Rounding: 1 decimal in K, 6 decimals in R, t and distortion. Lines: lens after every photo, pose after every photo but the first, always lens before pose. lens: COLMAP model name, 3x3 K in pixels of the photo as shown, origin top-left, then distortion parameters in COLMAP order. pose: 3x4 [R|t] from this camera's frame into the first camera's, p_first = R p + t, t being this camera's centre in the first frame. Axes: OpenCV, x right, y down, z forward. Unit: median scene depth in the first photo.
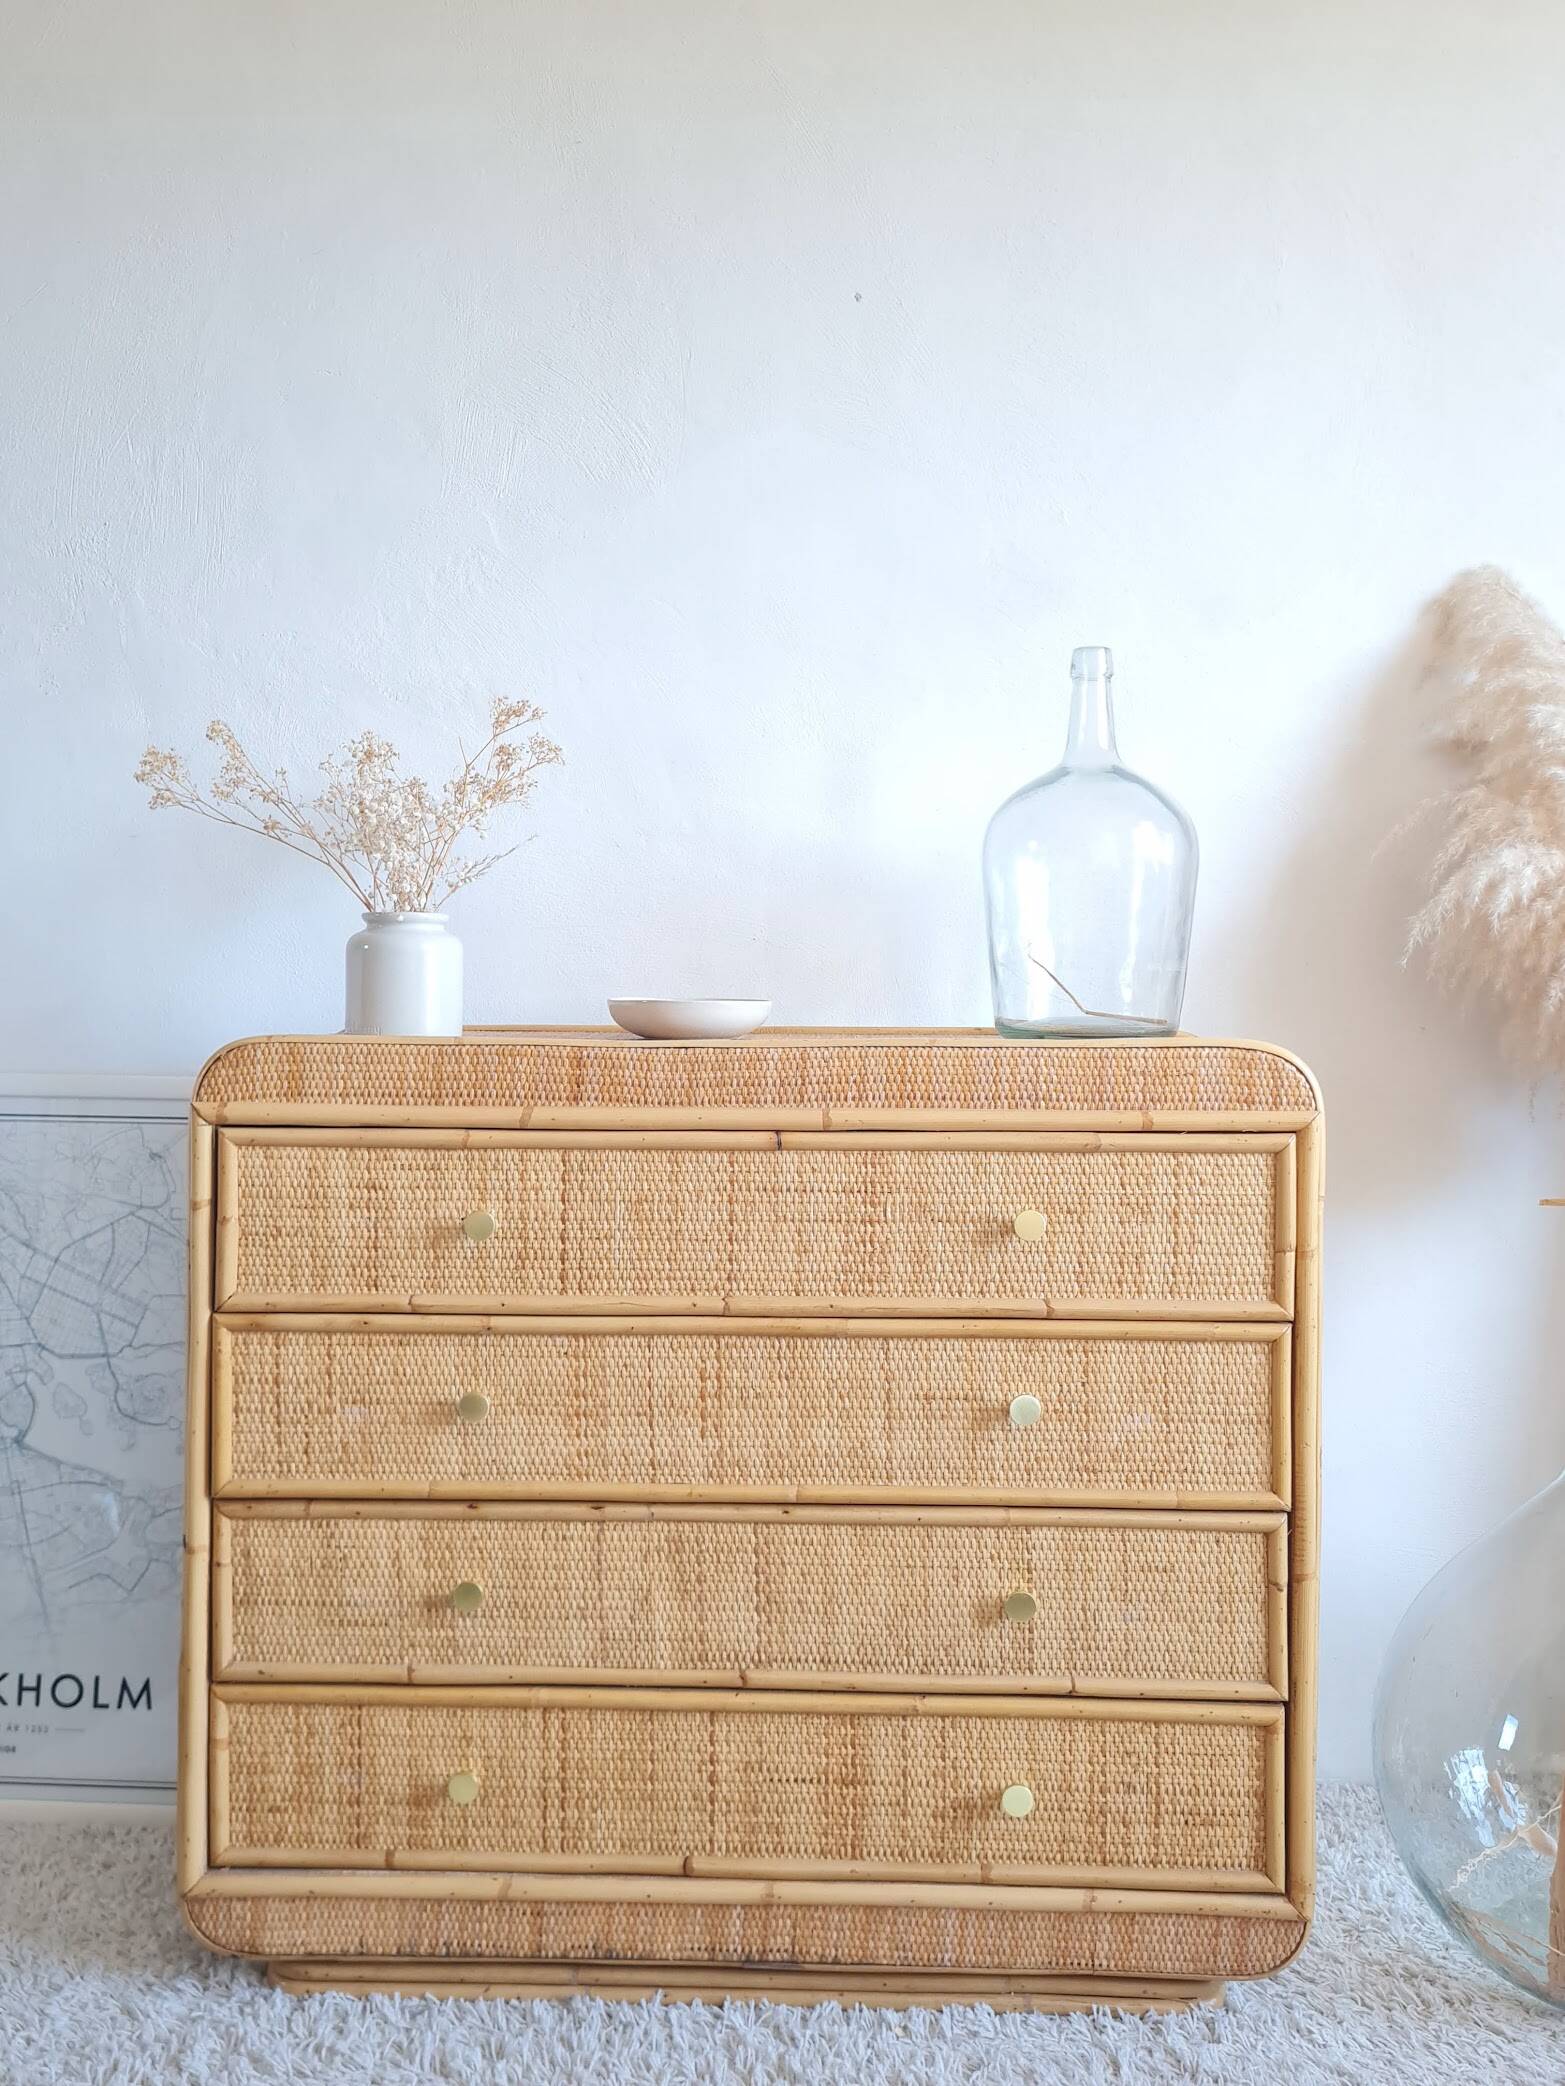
lens RADIAL K [[1816.8, 0, 789.2], [0, 1816.8, 986.4], [0, 0, 1]] dist [0.046782, -0.035996]
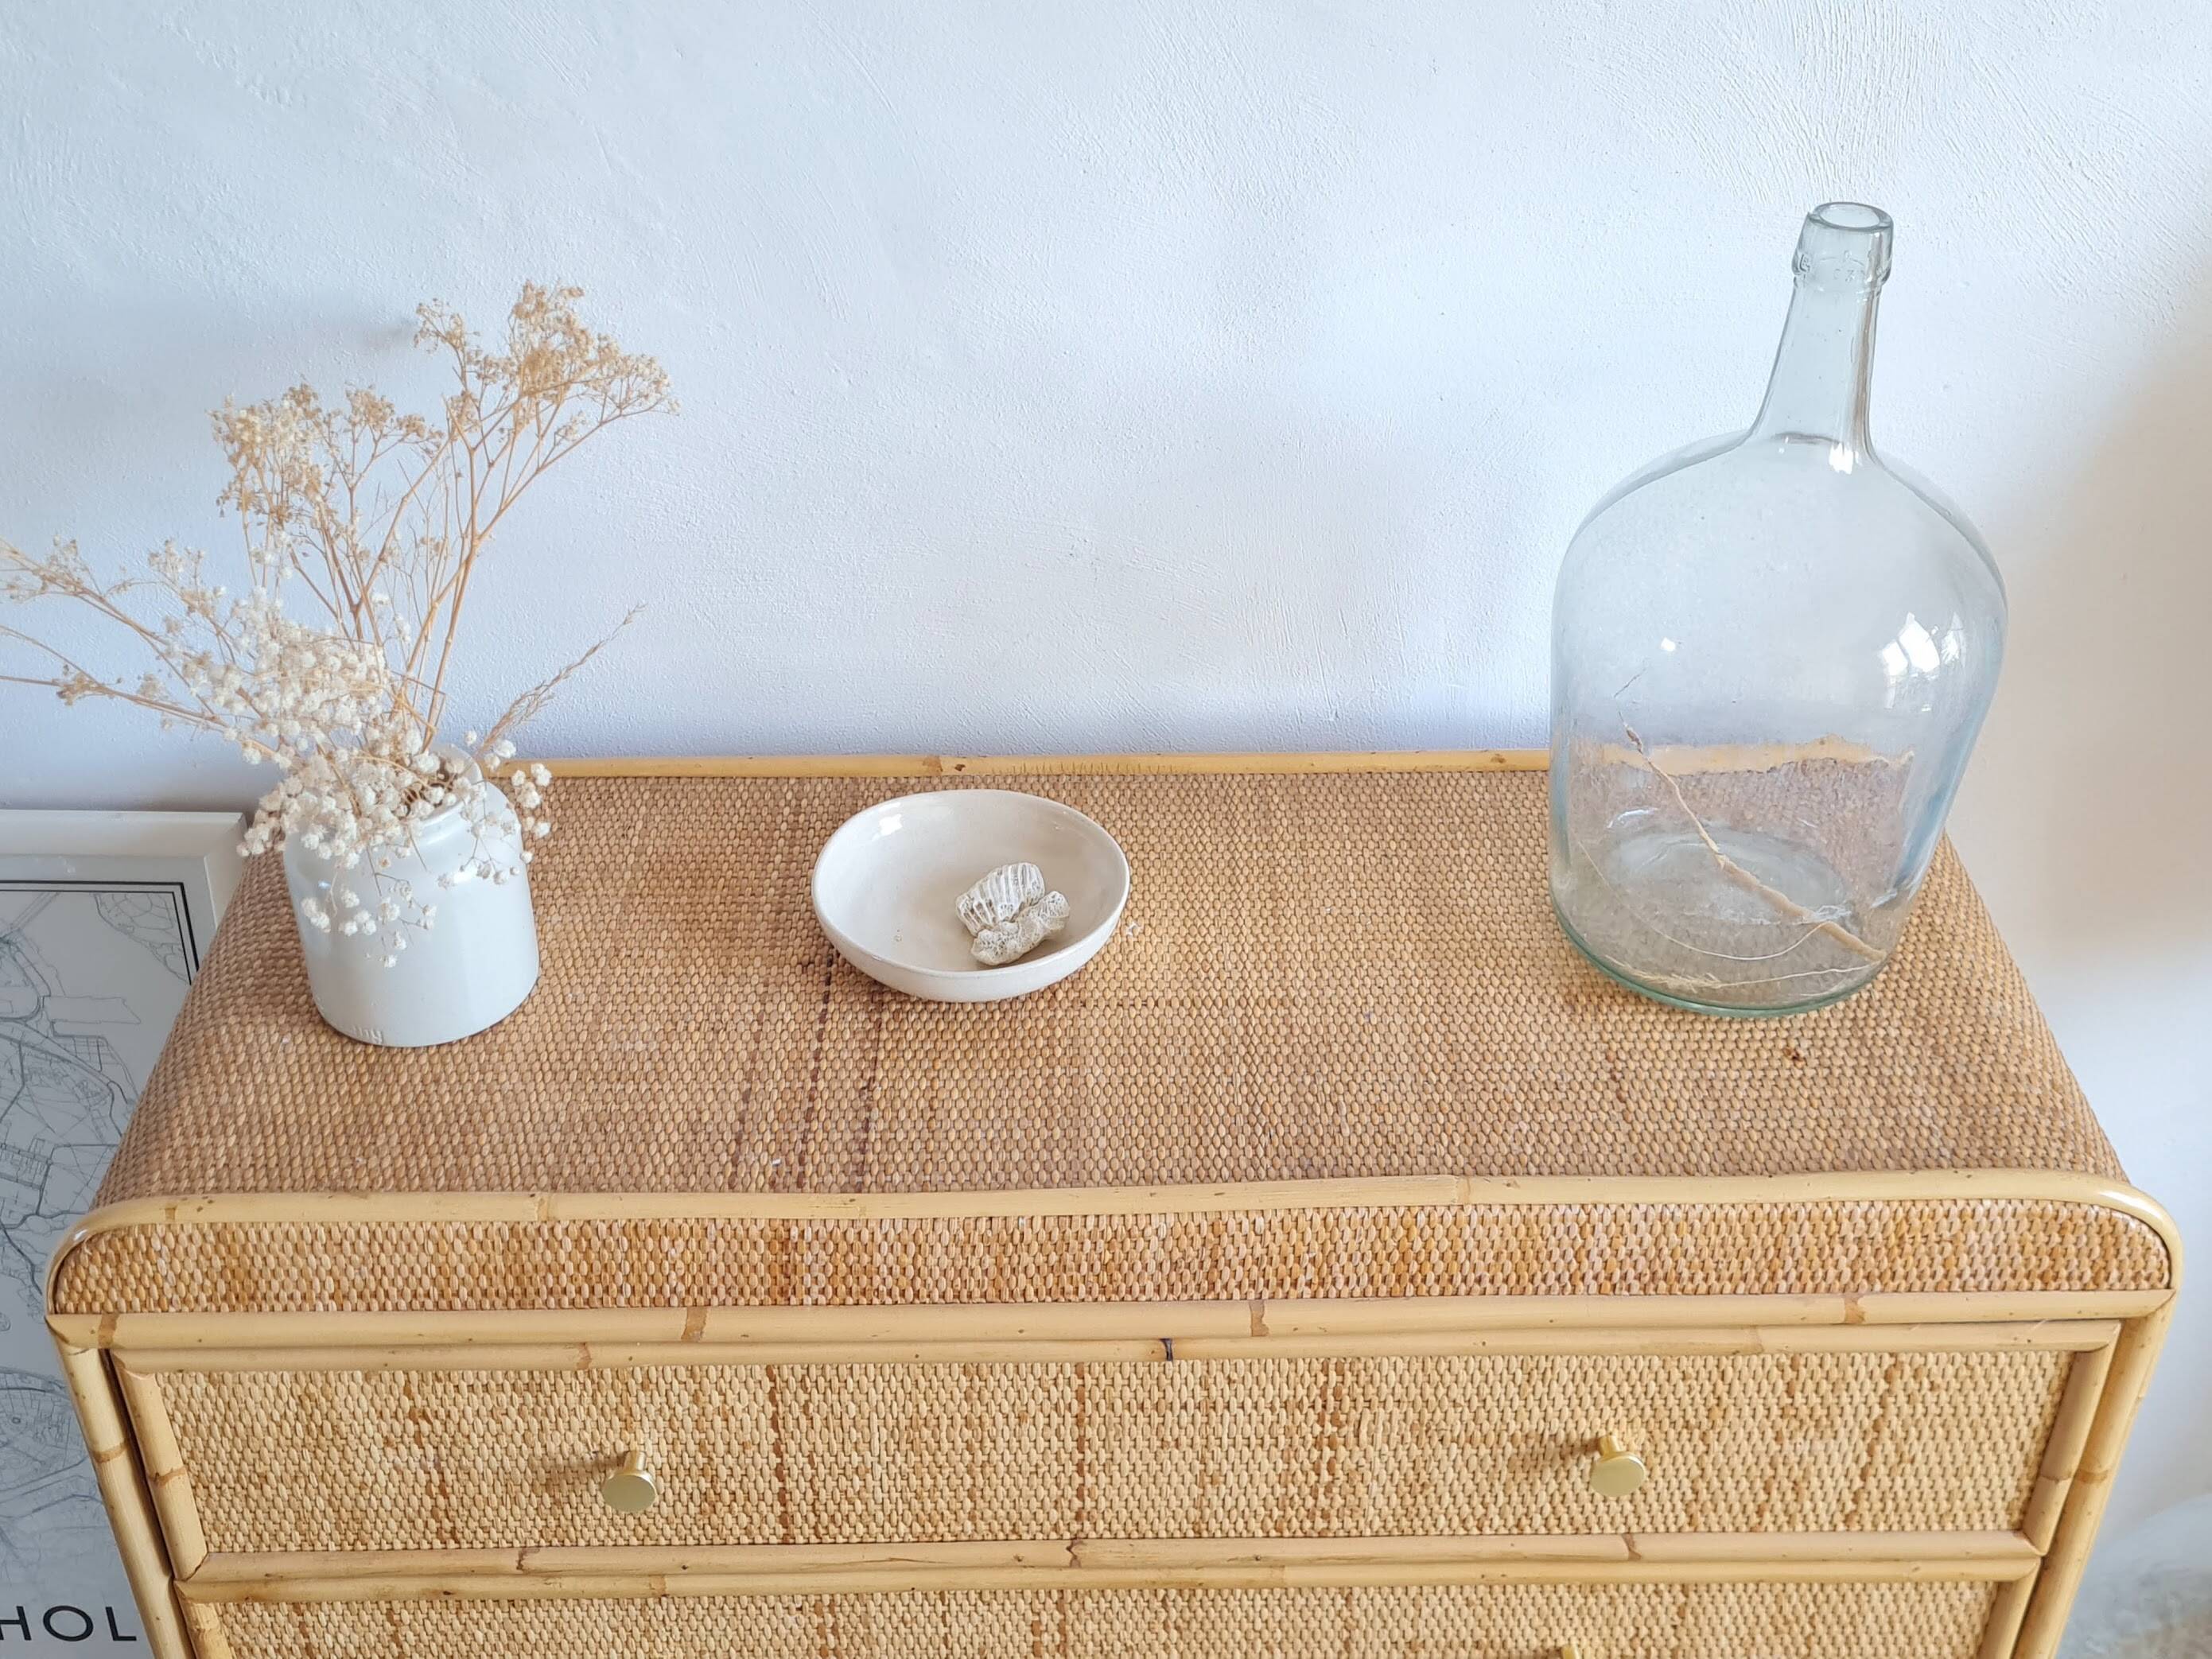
lens RADIAL K [[2503.7, 0, 1106.0], [0, 2503.7, 829.5], [0, 0, 1]] dist [0.049745, -0.031736]
pose [[0.999167, -0.026979, 0.030634, -0.042514], [0.005198, 0.828444, 0.560048, -0.457192], [-0.040488, -0.559422, 0.827894, 0.467175]]
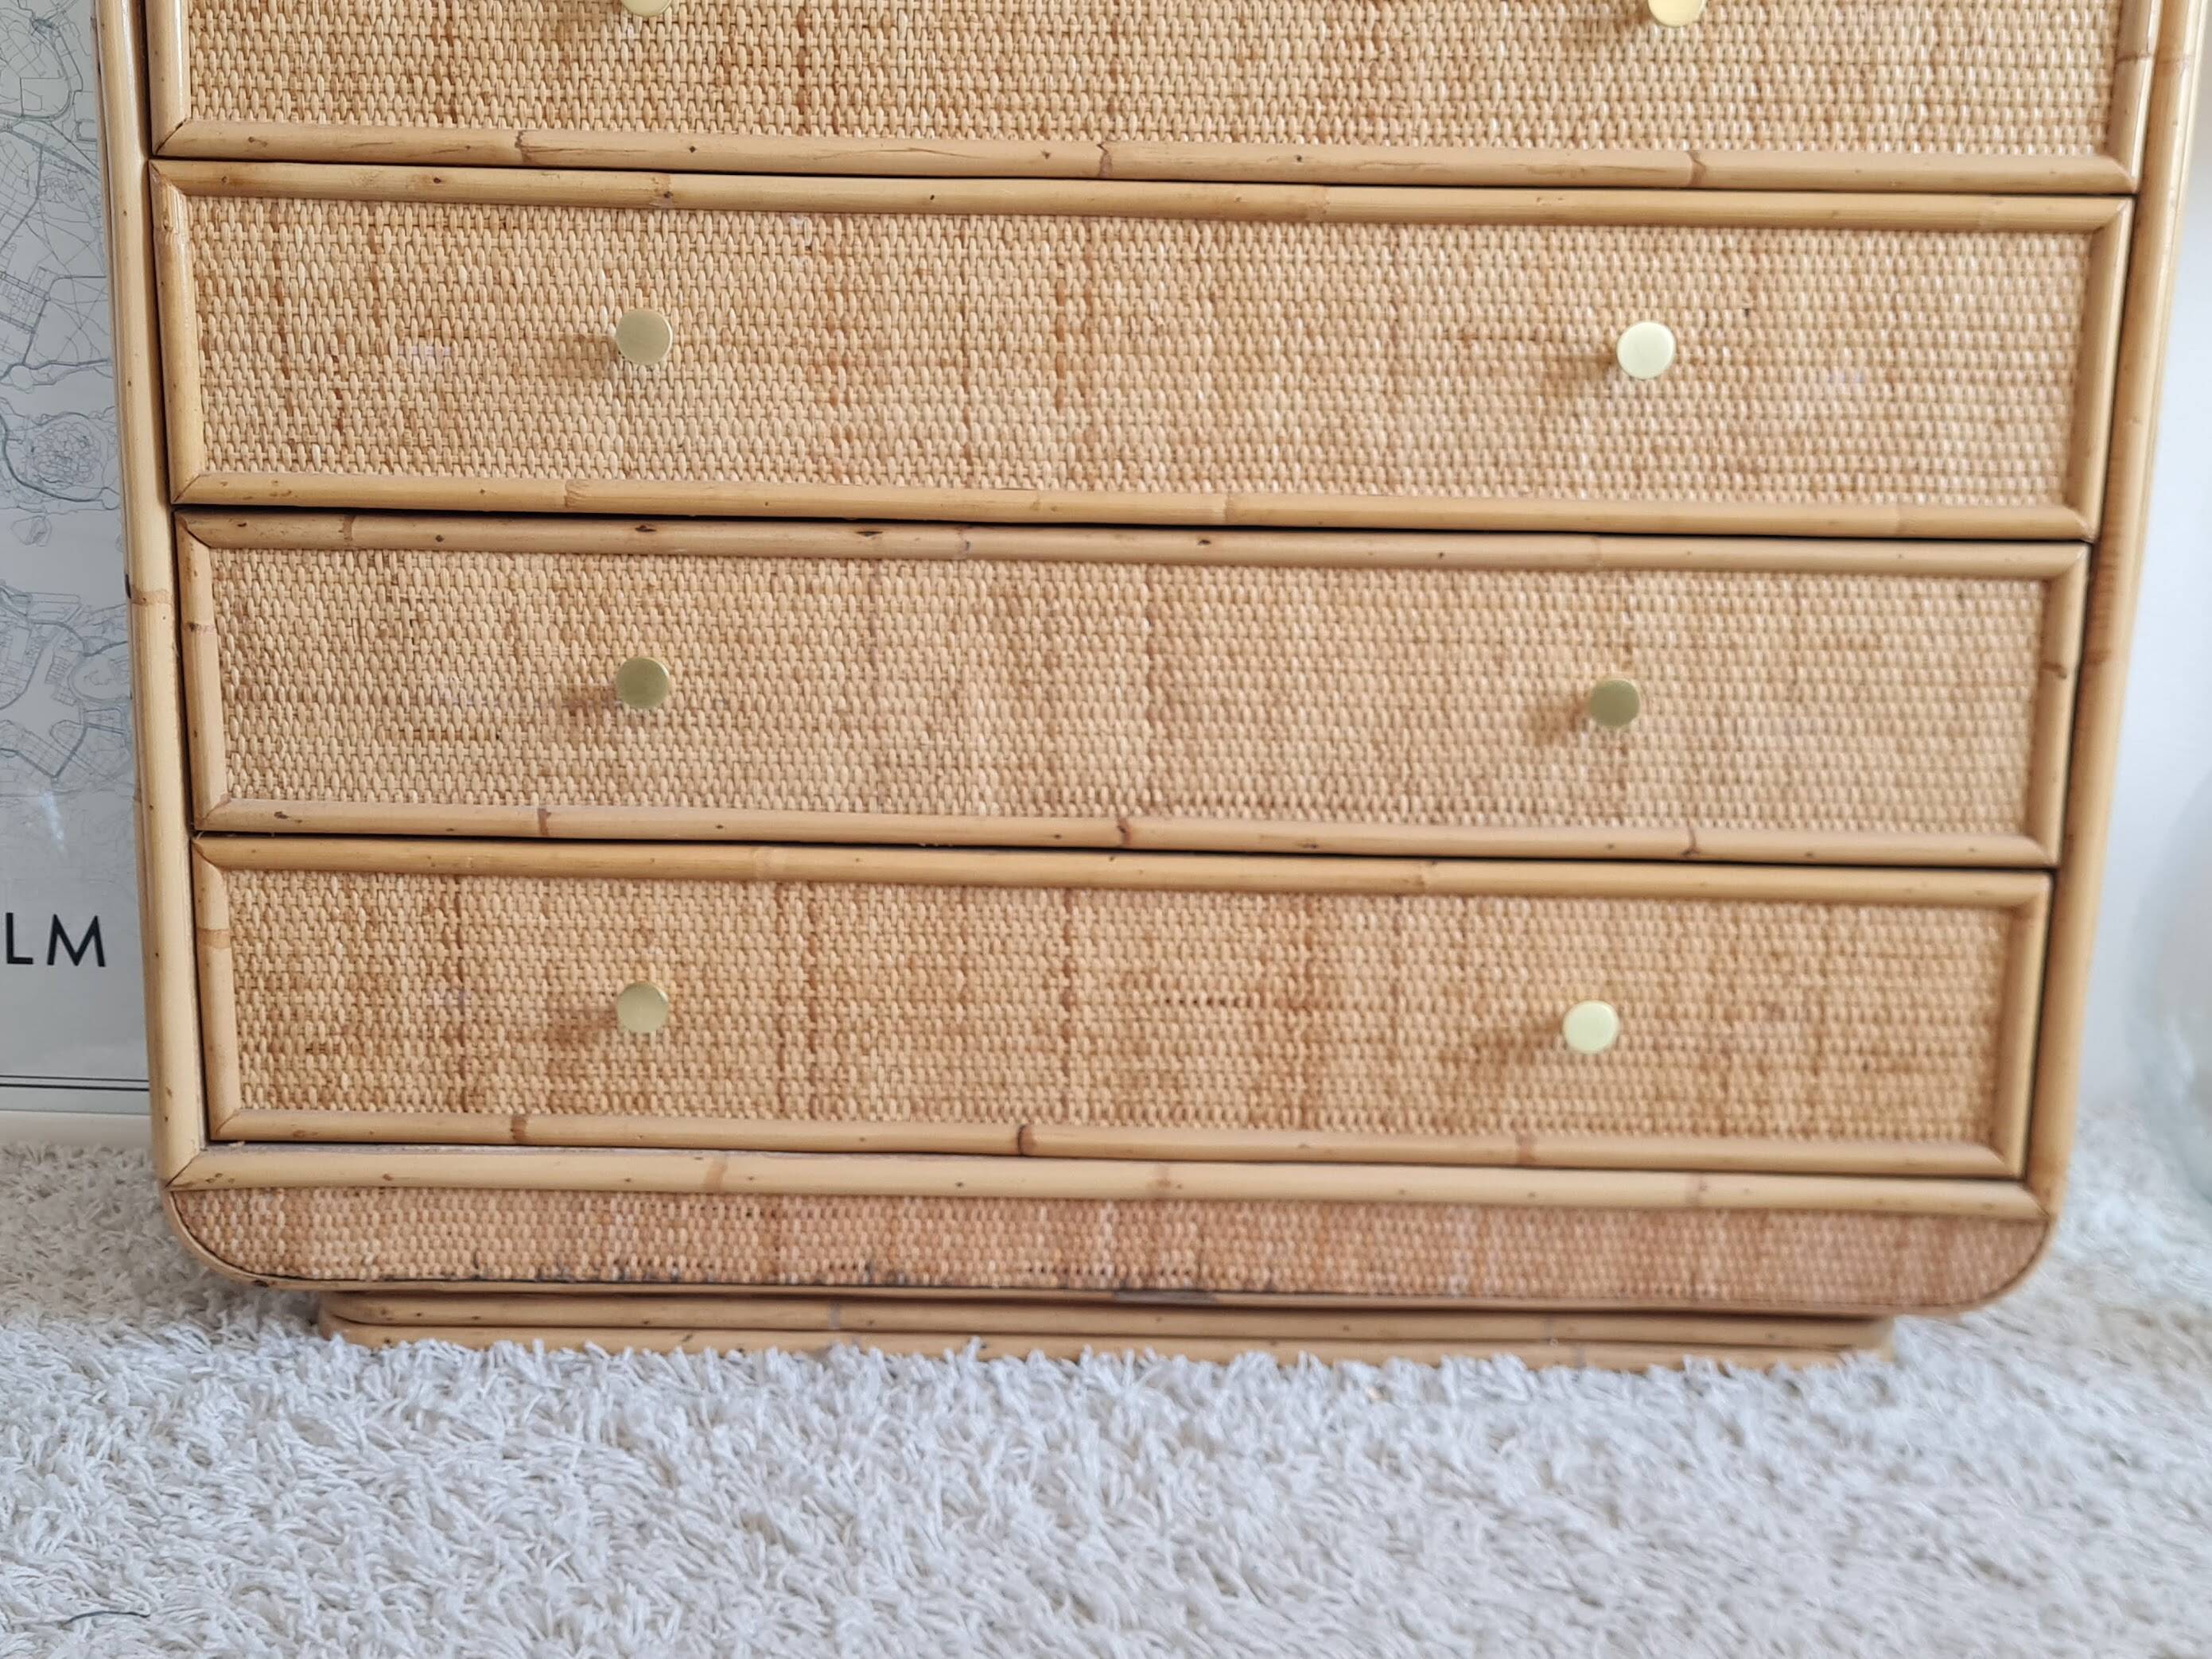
lens RADIAL K [[2441.3, 0, 1071.2], [0, 2441.3, 862.6], [0, 0, 1]] dist [0.030645, 0.020100]
pose [[0.999377, 0.006032, 0.034767, -0.068469], [-0.012646, 0.981055, 0.193318, 0.239315], [-0.032943, -0.193637, 0.980520, 0.241424]]
